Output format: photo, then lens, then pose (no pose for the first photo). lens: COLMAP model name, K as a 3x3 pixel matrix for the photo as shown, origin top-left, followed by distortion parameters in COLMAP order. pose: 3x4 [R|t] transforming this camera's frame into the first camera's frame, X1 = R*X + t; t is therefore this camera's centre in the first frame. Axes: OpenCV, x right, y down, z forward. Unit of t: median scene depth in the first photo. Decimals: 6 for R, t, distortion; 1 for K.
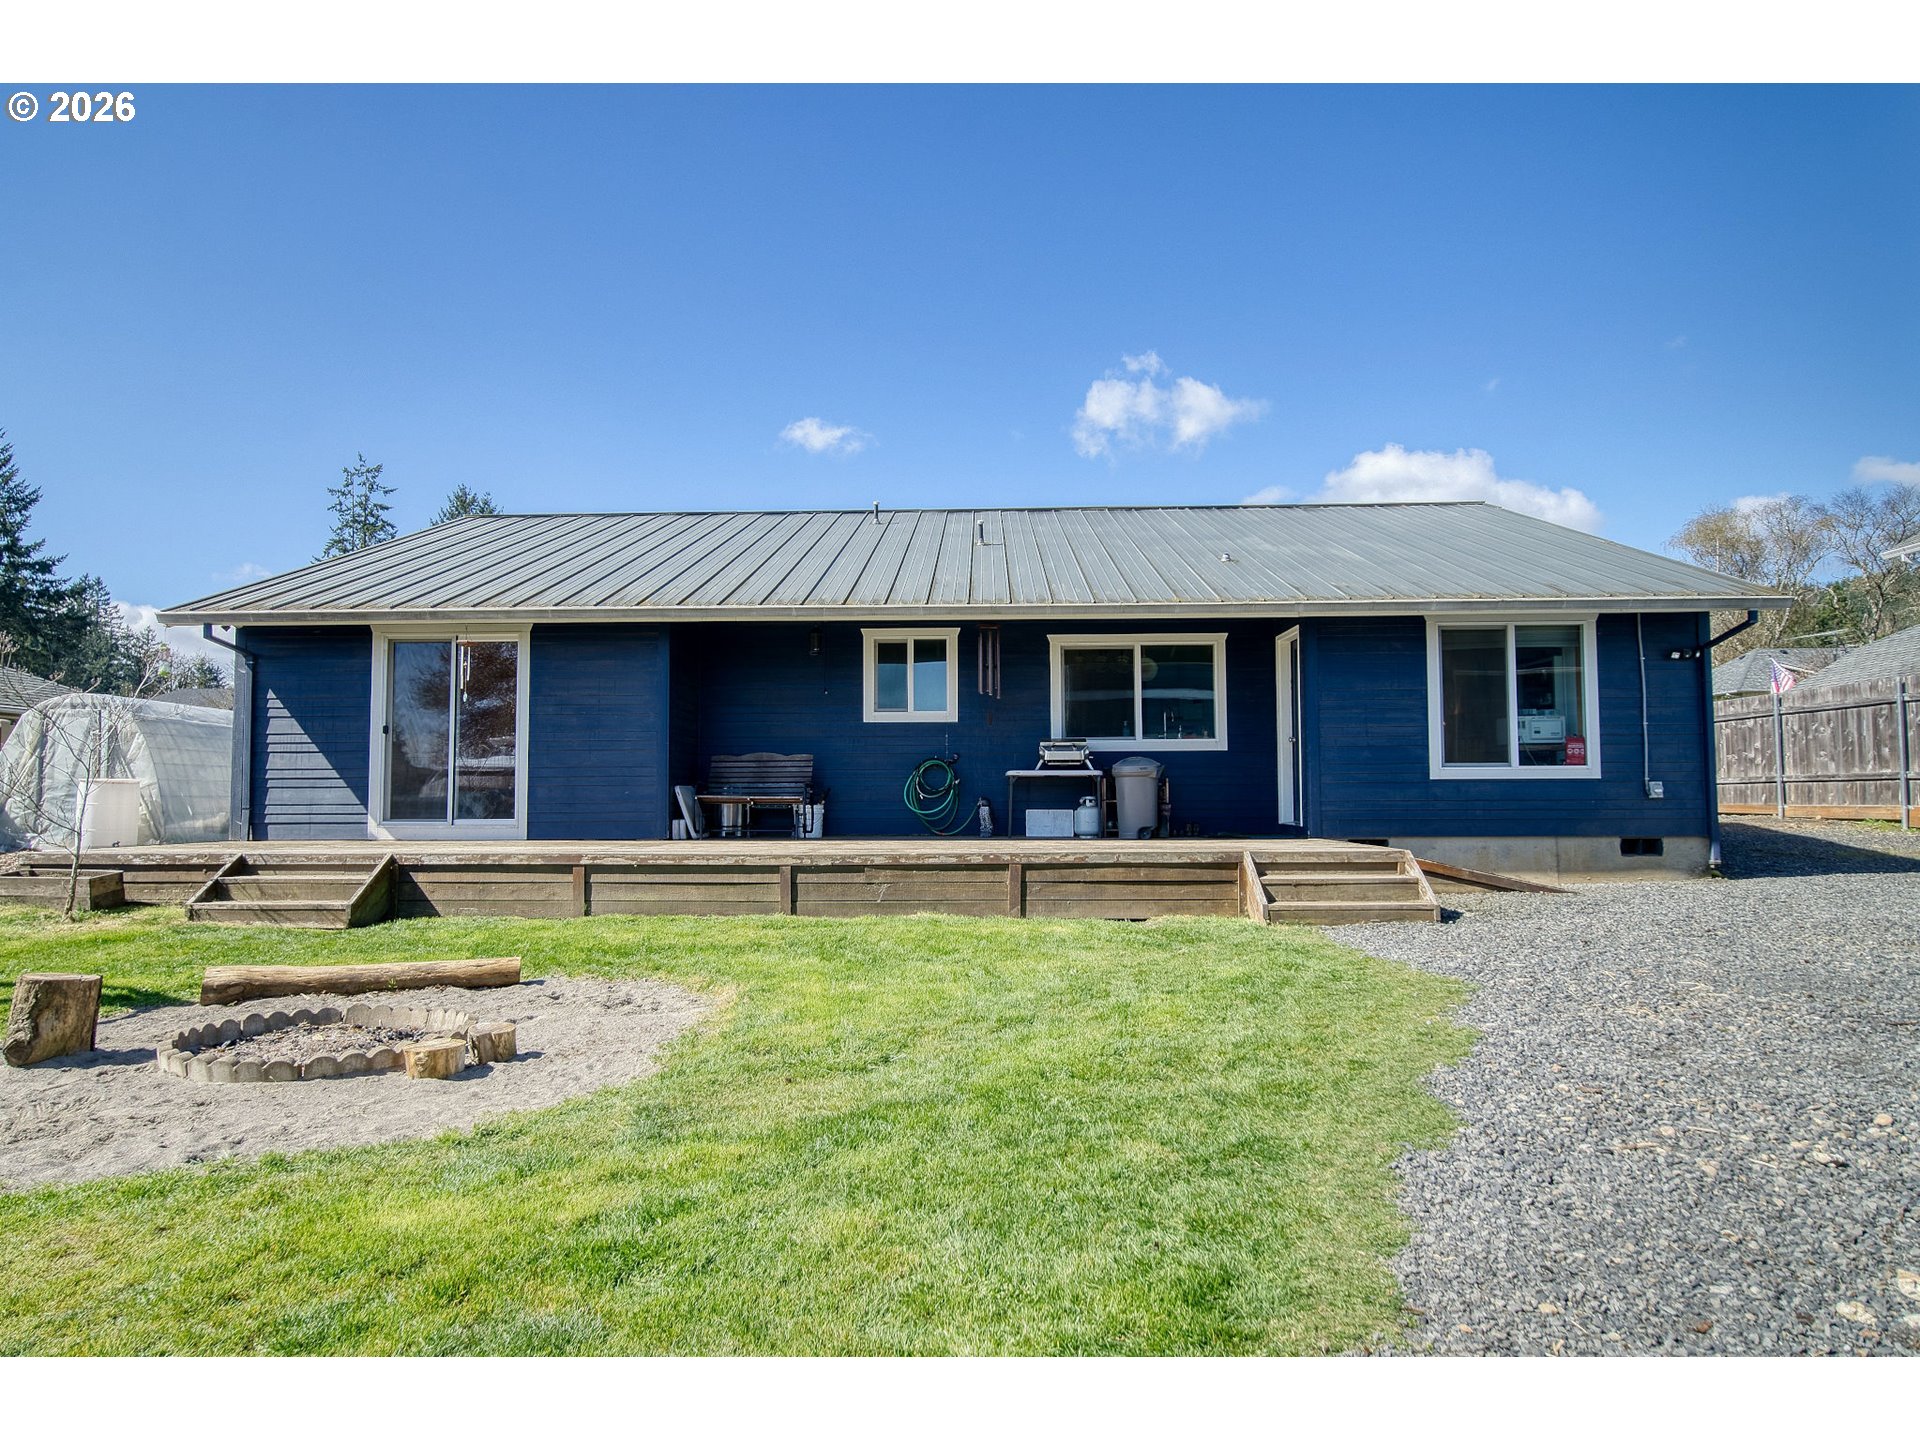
lens RADIAL K [[1087.1, 0, 953.0], [0, 1087.1, 728.4], [0, 0, 1]] dist [0.000843, 0.000178]
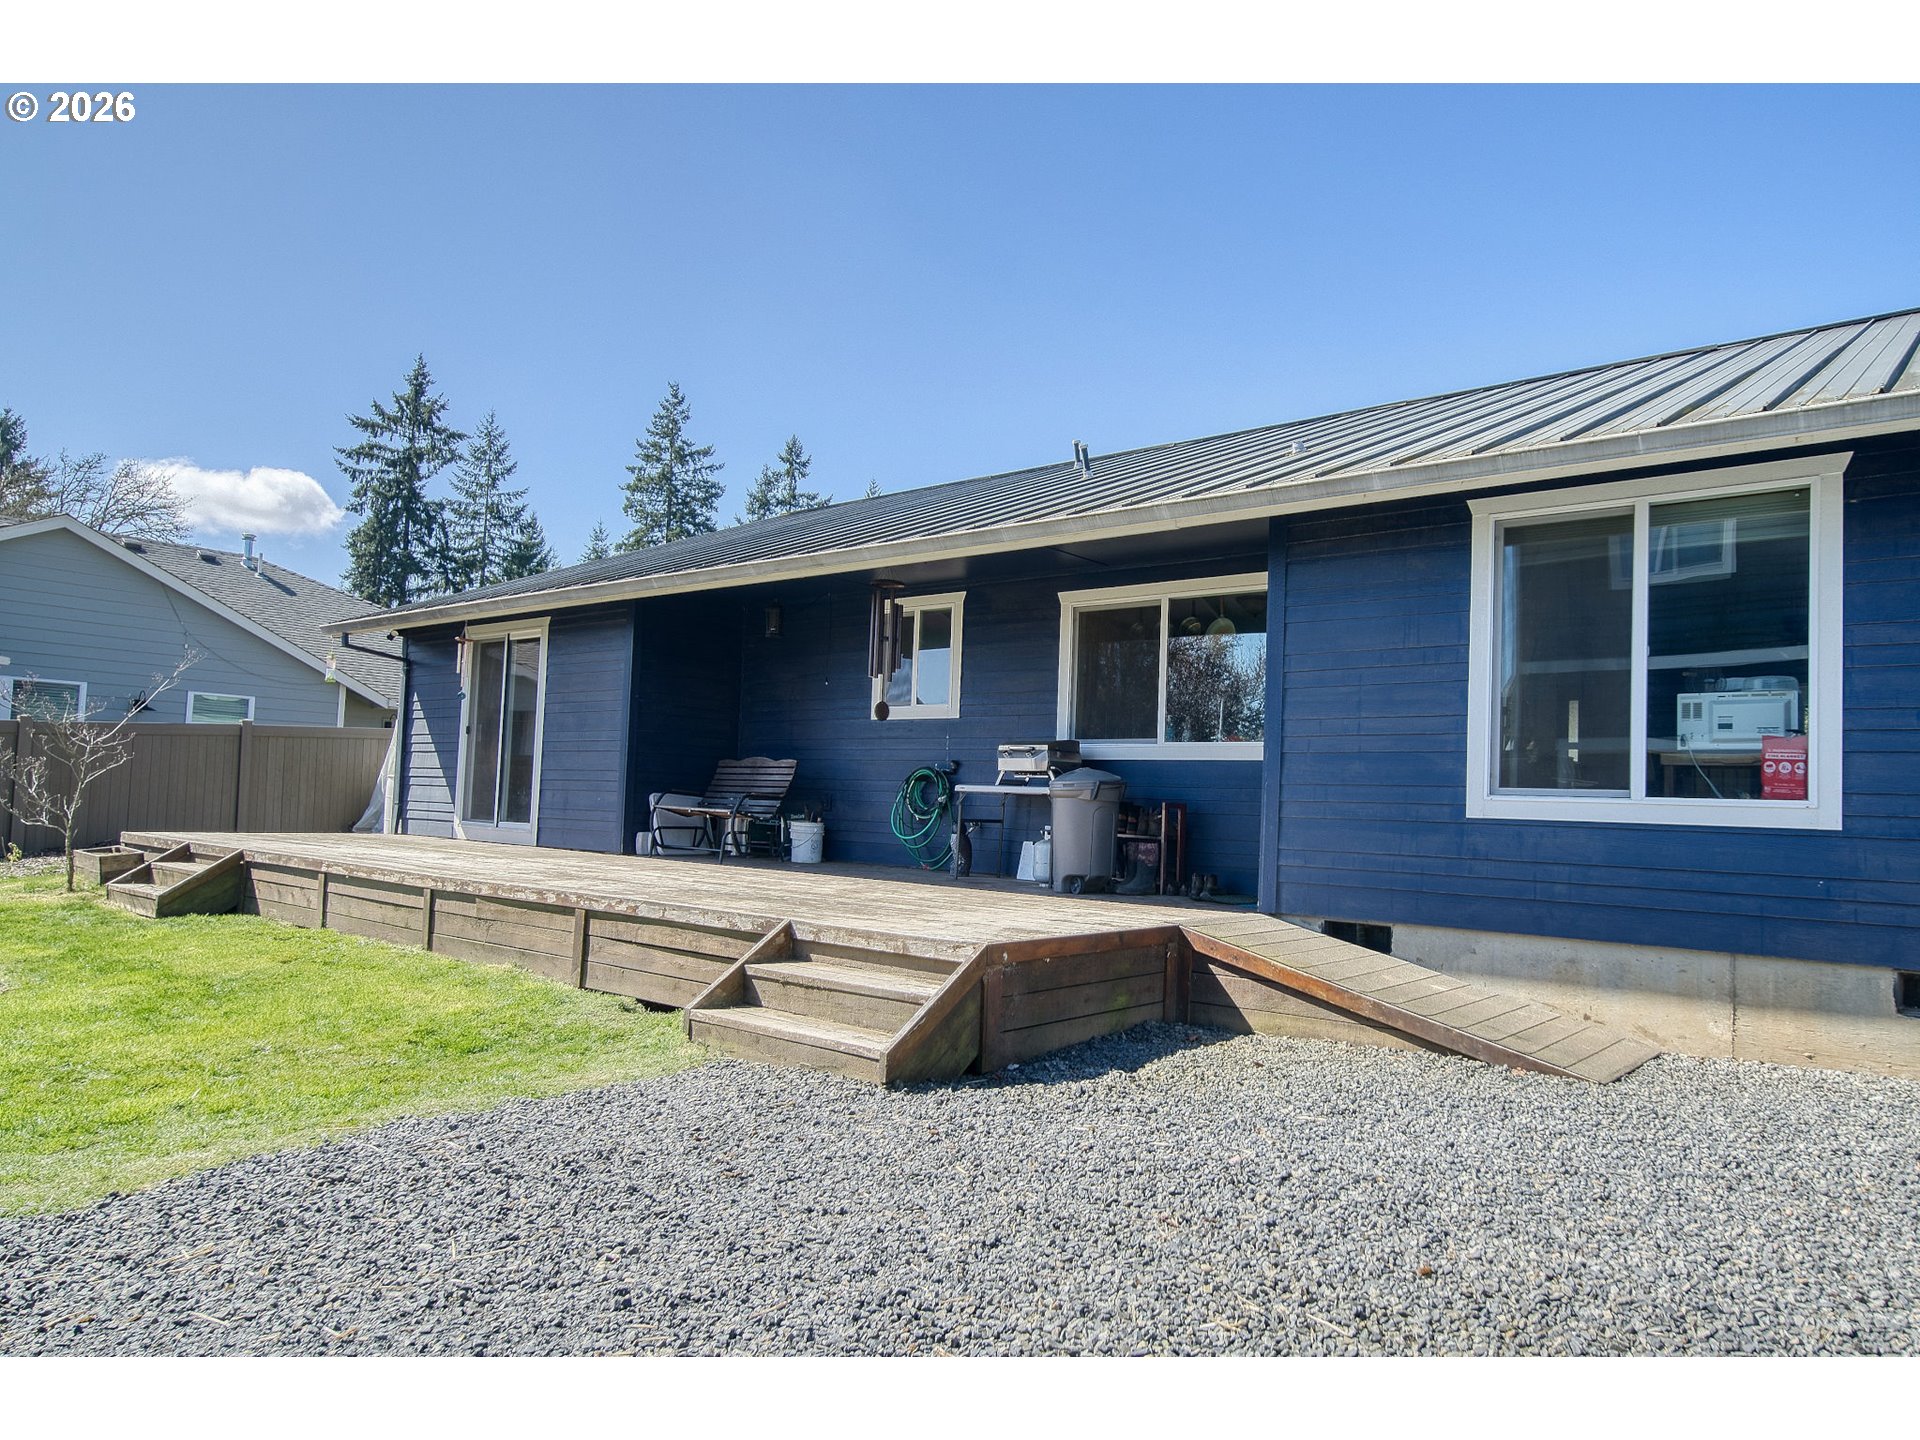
lens RADIAL K [[1211.7, 0, 1040.1], [0, 1211.7, 745.6], [0, 0, 1]] dist [-0.005215, -0.001253]
pose [[0.817788, 0.004042, -0.575505, 0.600837], [-0.002344, 0.999990, 0.003692, 0.010563], [0.575514, -0.001671, 0.817790, 0.408626]]
